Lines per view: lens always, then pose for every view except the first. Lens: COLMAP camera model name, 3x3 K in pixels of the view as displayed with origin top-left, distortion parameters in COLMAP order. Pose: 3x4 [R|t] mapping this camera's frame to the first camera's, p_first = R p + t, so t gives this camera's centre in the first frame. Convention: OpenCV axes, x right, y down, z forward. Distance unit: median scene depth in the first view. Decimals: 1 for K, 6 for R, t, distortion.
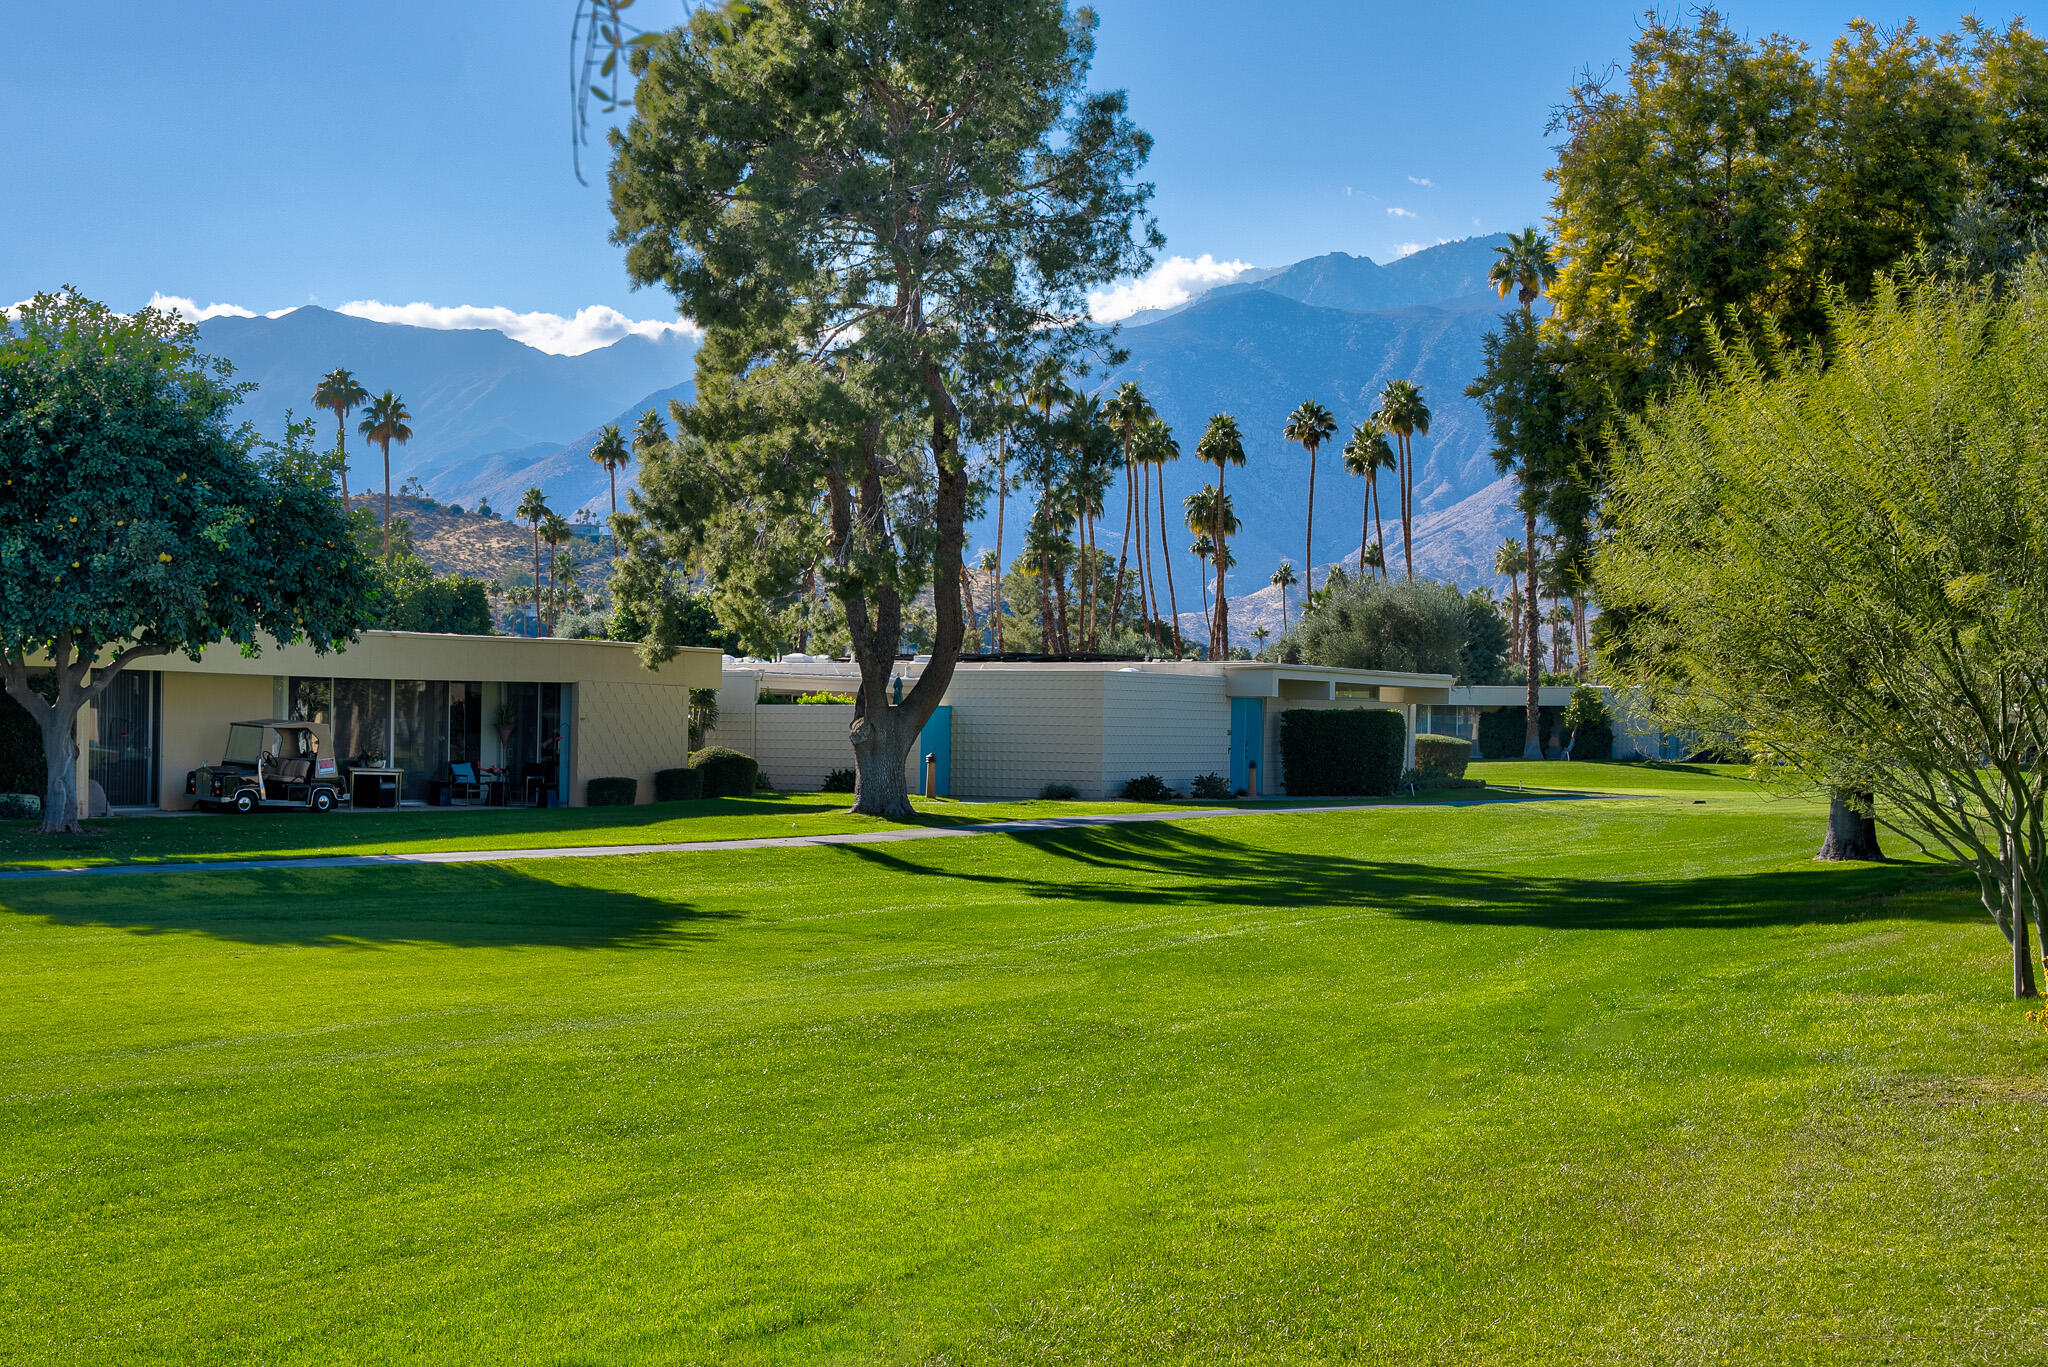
lens RADIAL K [[2771.2, 0, 922.2], [0, 2771.2, 742.8], [0, 0, 1]] dist [0.046228, 0.090432]
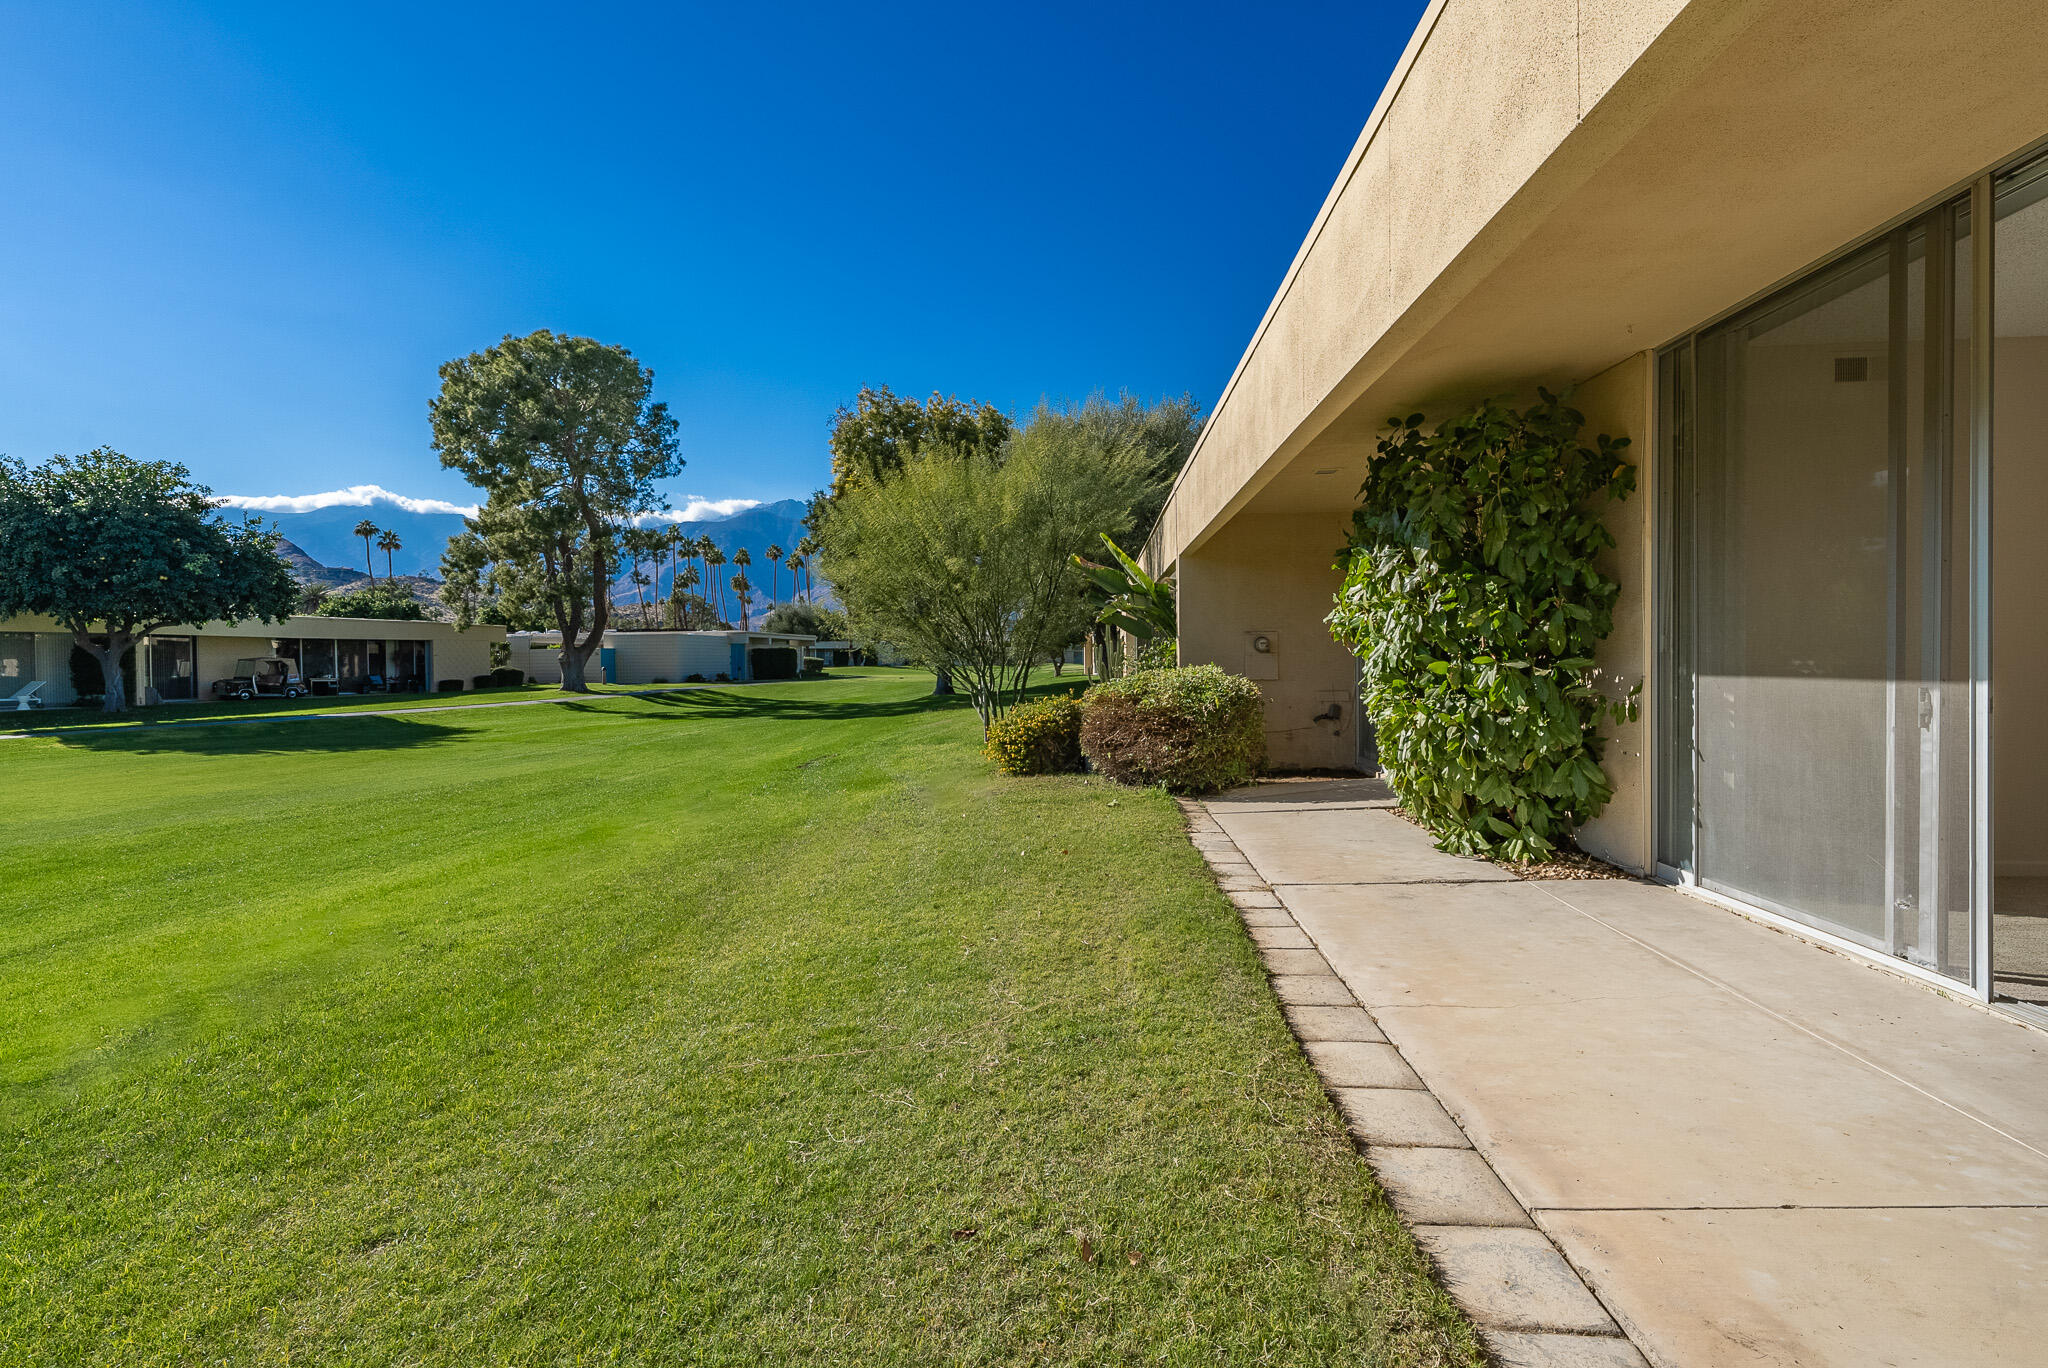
lens RADIAL K [[918.5, 0, 1024.0], [0, 918.5, 684.0], [0, 0, 1]] dist [0.003249, 0.000149]
pose [[0.923534, -0.031682, 0.382205, 0.045810], [0.023242, 0.999374, 0.026681, 0.007471], [-0.382811, -0.015757, 0.923692, 0.096328]]
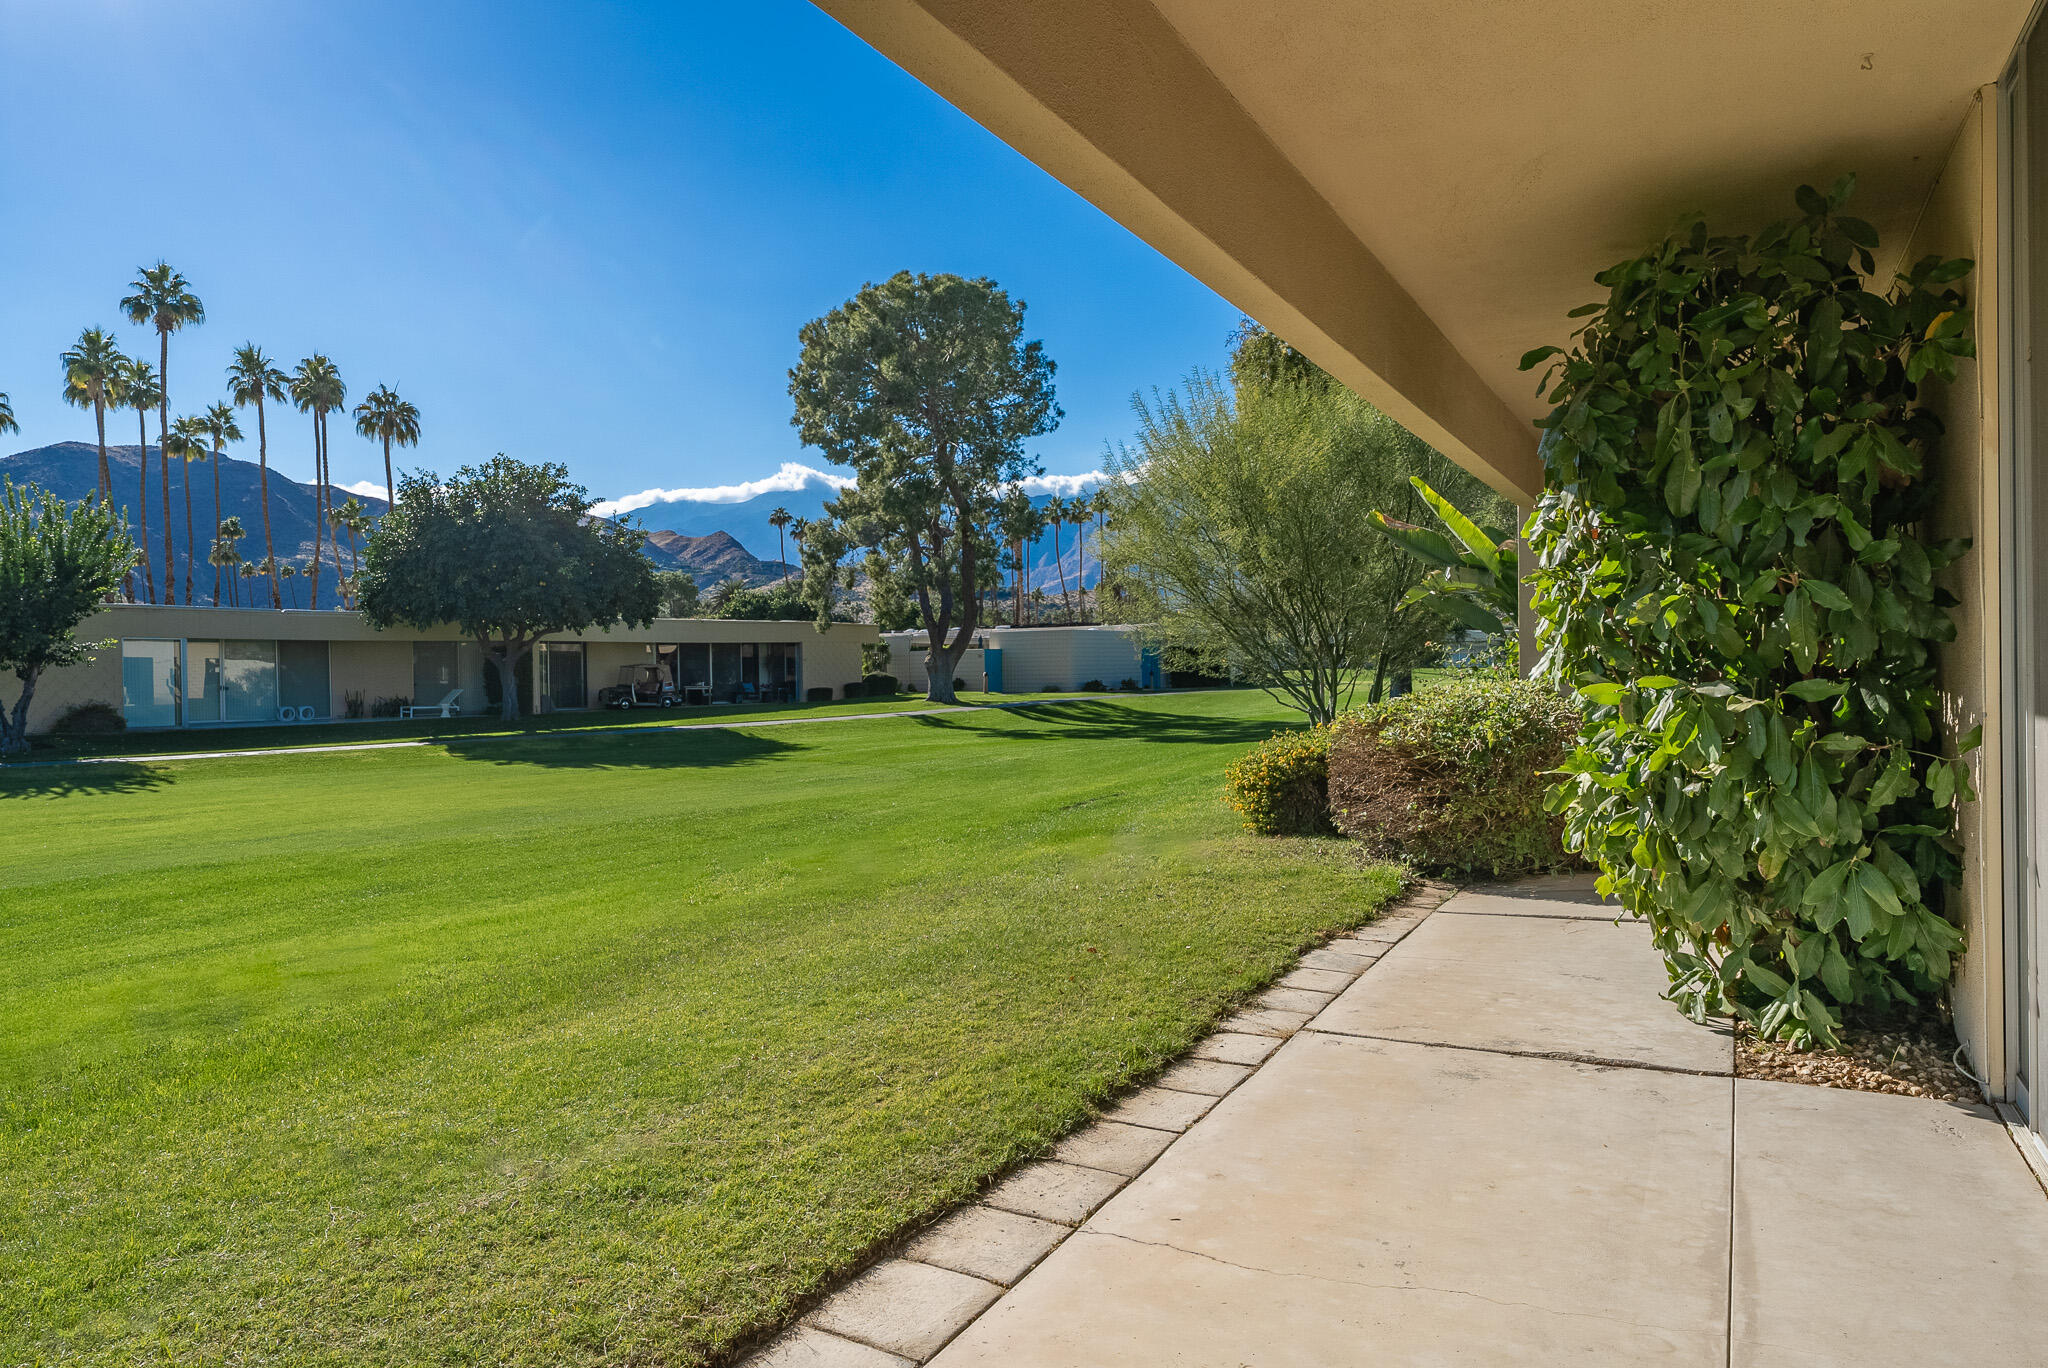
lens RADIAL K [[1252.9, 0, 1024.0], [0, 1252.9, 684.0], [0, 0, 1]] dist [-0.000657, -0.000736]
pose [[0.998205, -0.028224, -0.052817, 0.101508], [0.028722, 0.999550, 0.008690, 0.006973], [0.052548, -0.010192, 0.998566, 0.088371]]
